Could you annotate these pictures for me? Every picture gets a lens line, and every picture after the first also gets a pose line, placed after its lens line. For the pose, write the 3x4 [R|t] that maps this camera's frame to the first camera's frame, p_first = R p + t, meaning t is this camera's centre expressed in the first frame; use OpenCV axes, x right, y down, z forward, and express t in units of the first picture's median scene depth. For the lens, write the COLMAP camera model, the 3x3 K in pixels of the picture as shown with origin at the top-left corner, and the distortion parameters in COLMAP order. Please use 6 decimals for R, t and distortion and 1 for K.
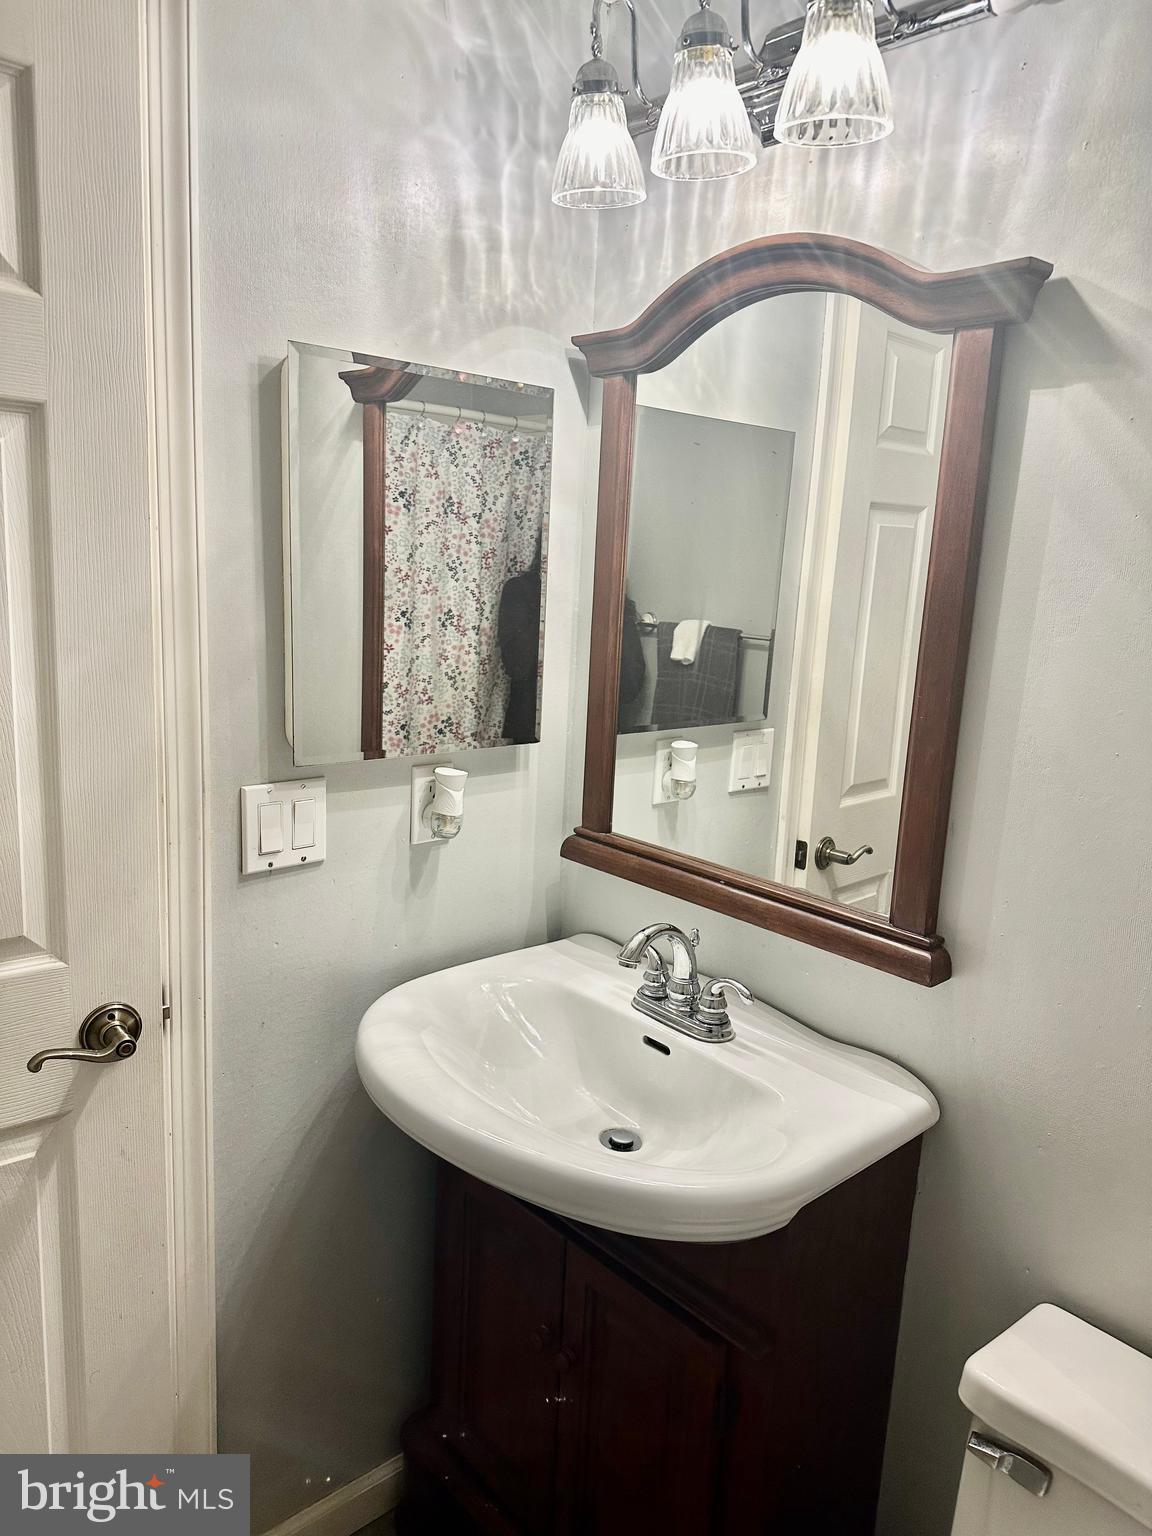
lens RADIAL K [[1079.3, 0, 576.0], [0, 1079.3, 766.6], [0, 0, 1]] dist [0.095922, -0.000616]
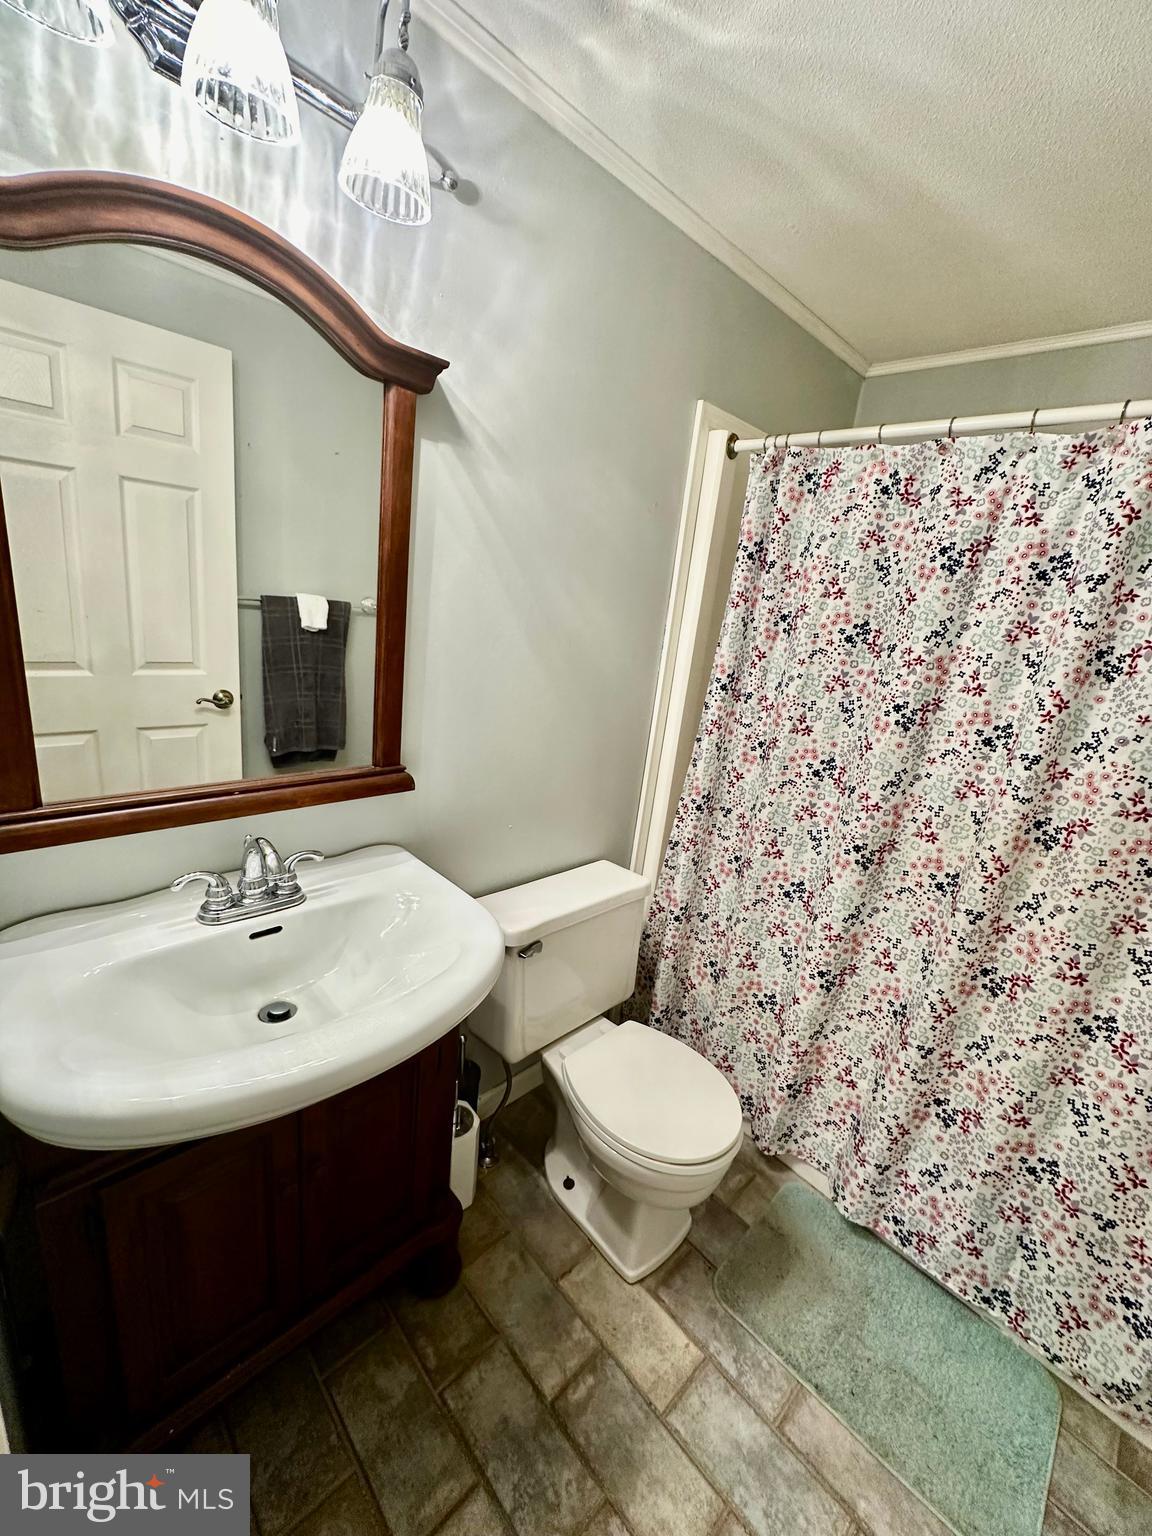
lens RADIAL K [[613.6, 0, 576.0], [0, 613.6, 766.1], [0, 0, 1]] dist [-0.002075, 0.000010]
pose [[0.006489, 0.224350, -0.974487, 0.259509], [-0.306757, 0.927969, 0.211598, -0.122261], [0.951766, 0.297558, 0.074843, 0.746406]]
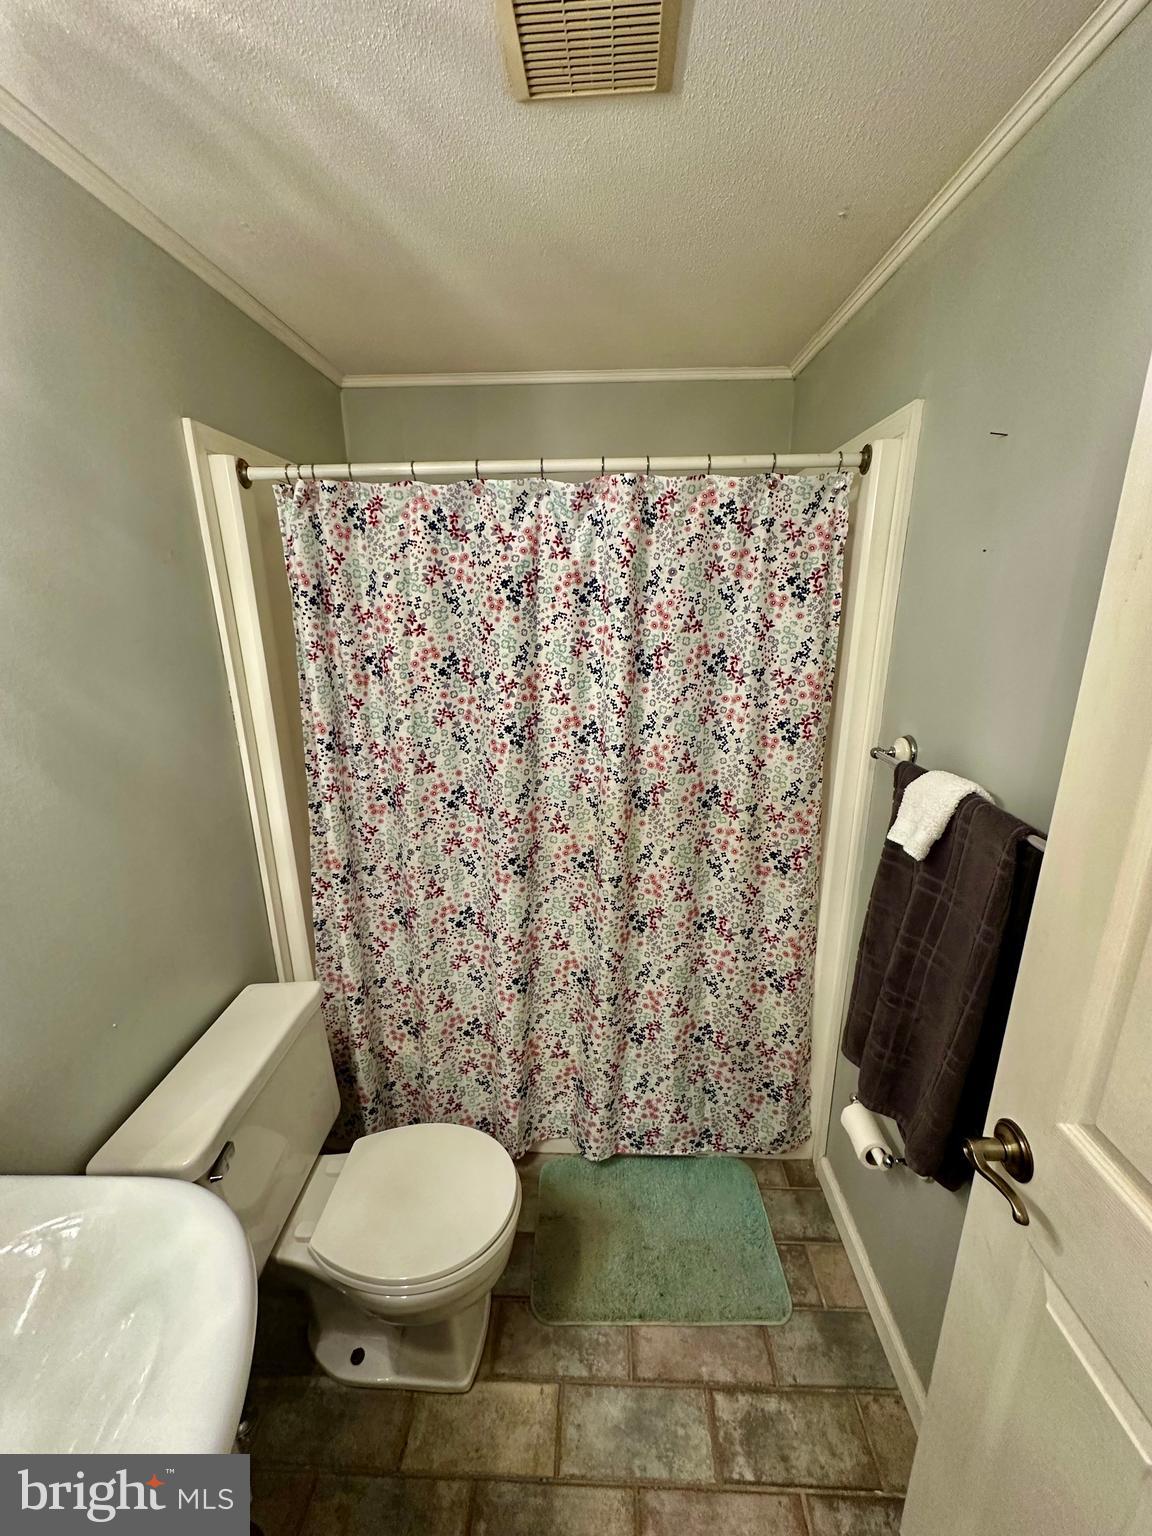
lens RADIAL K [[613.6, 0, 576.0], [0, 613.6, 766.1], [0, 0, 1]] dist [-0.002075, 0.000010]
pose [[0.698088, 0.135656, -0.703044, 0.200696], [-0.092185, 0.990745, 0.099634, -0.160469], [0.710053, -0.004743, 0.704132, 0.691897]]
